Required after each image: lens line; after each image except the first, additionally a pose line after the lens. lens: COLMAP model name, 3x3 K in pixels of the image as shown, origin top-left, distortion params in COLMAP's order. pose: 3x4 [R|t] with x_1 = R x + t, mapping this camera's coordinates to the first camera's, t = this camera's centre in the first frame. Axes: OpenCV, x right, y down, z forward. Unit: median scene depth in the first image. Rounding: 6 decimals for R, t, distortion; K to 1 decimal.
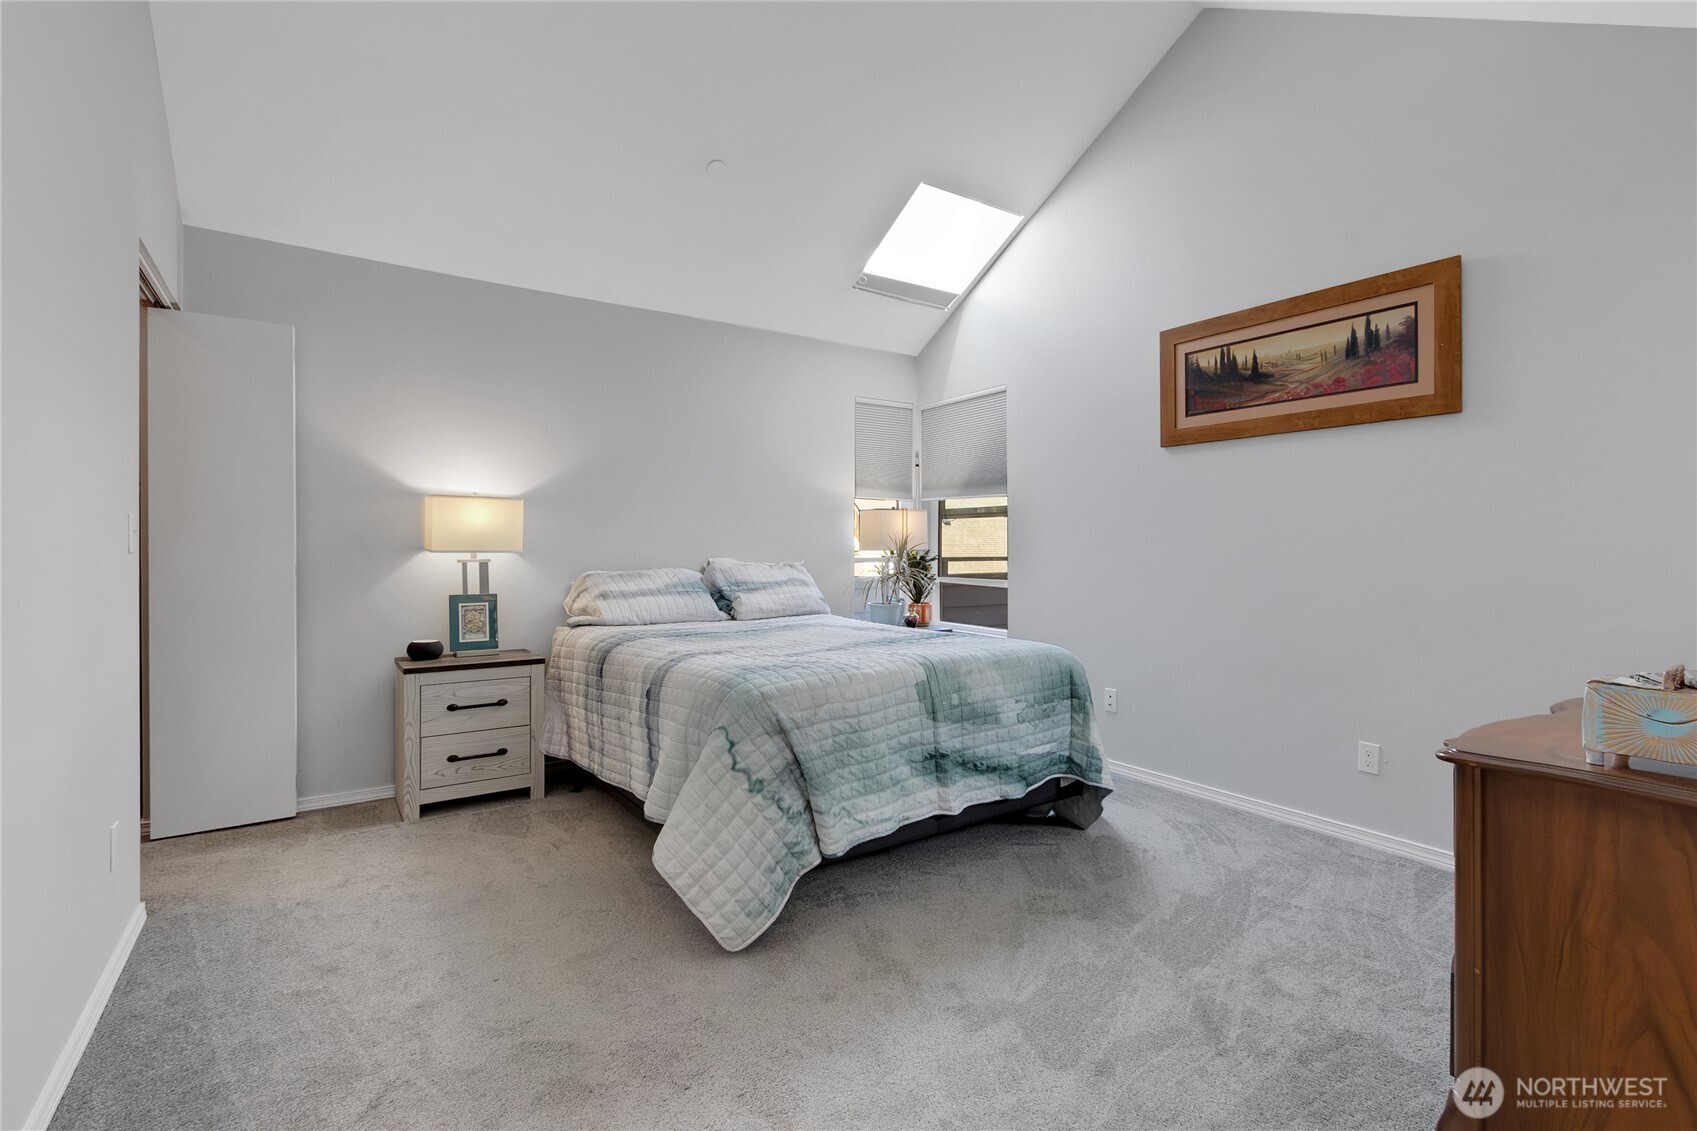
lens RADIAL K [[785.3, 0, 845.2], [0, 785.3, 549.5], [0, 0, 1]] dist [0.000647, -0.000412]
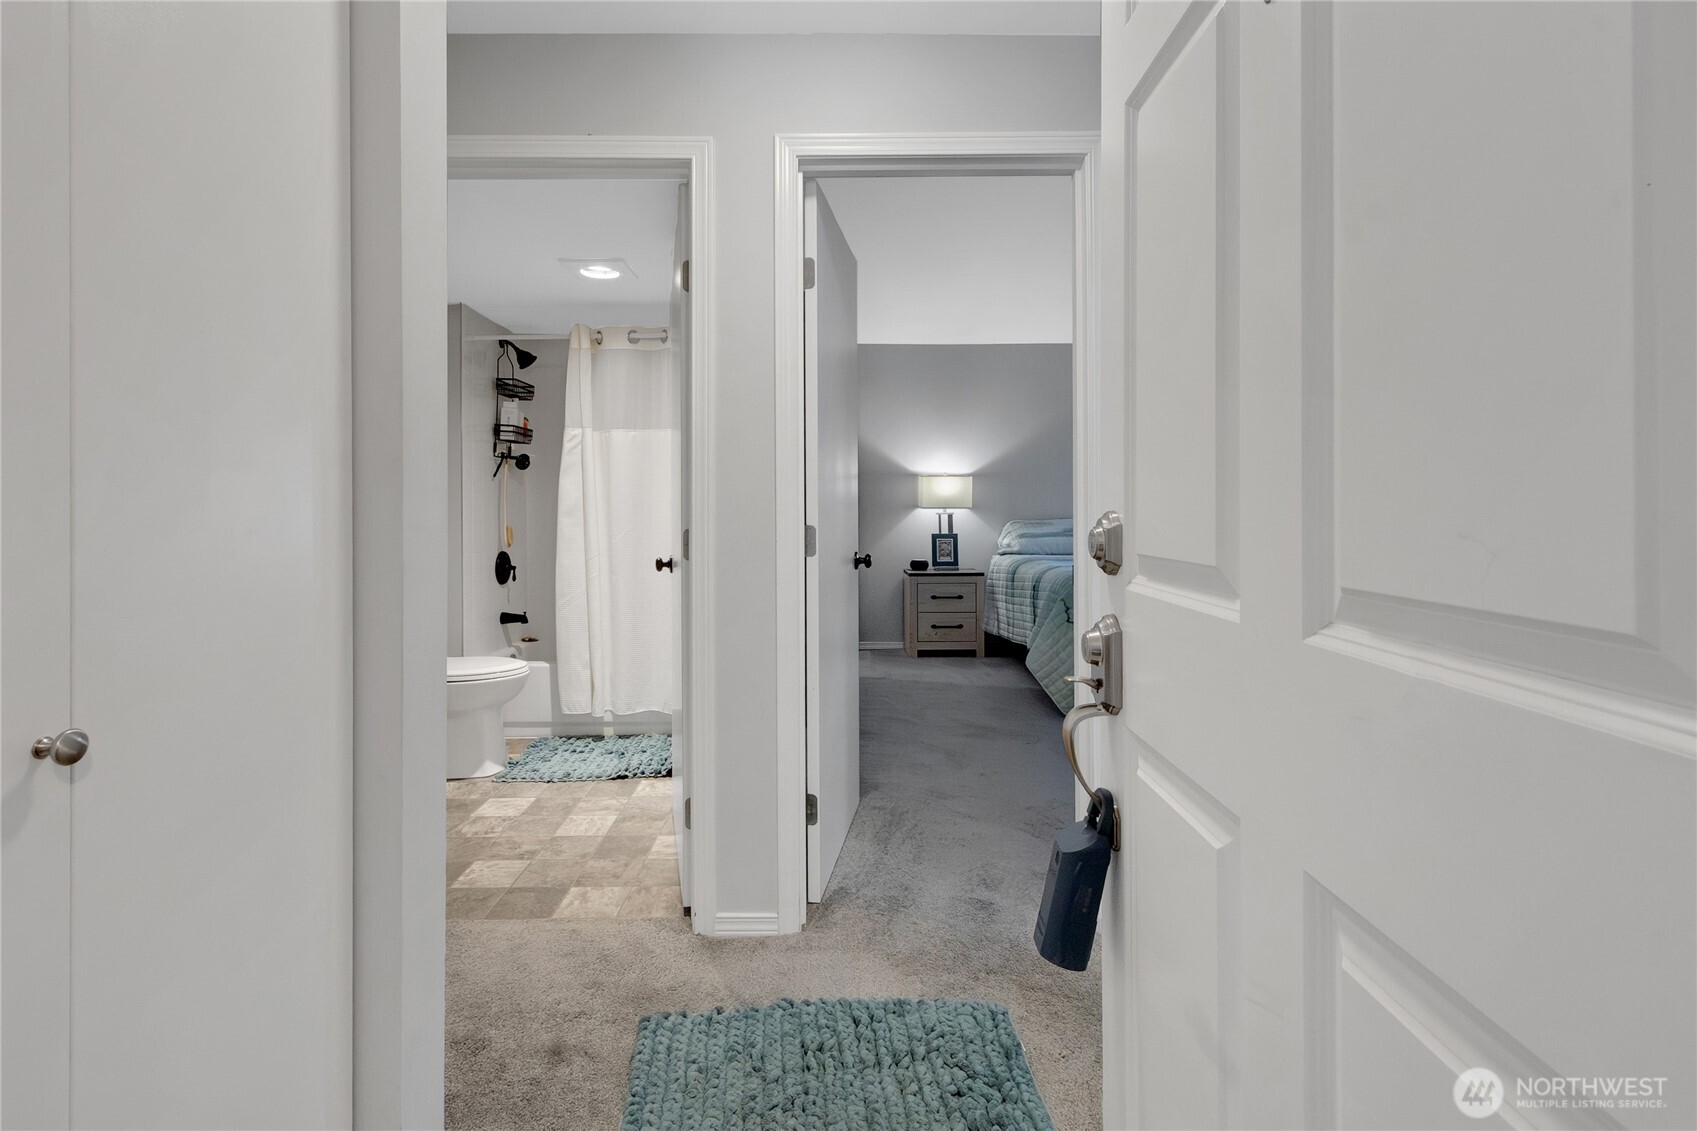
lens RADIAL K [[796.1, 0, 838.7], [0, 796.1, 511.9], [0, 0, 1]] dist [0.001915, -0.000049]
pose [[0.836655, -0.001513, -0.547727, 0.275292], [0.005025, 0.999975, 0.004913, 0.001109], [0.547706, -0.006863, 0.836642, -0.559835]]
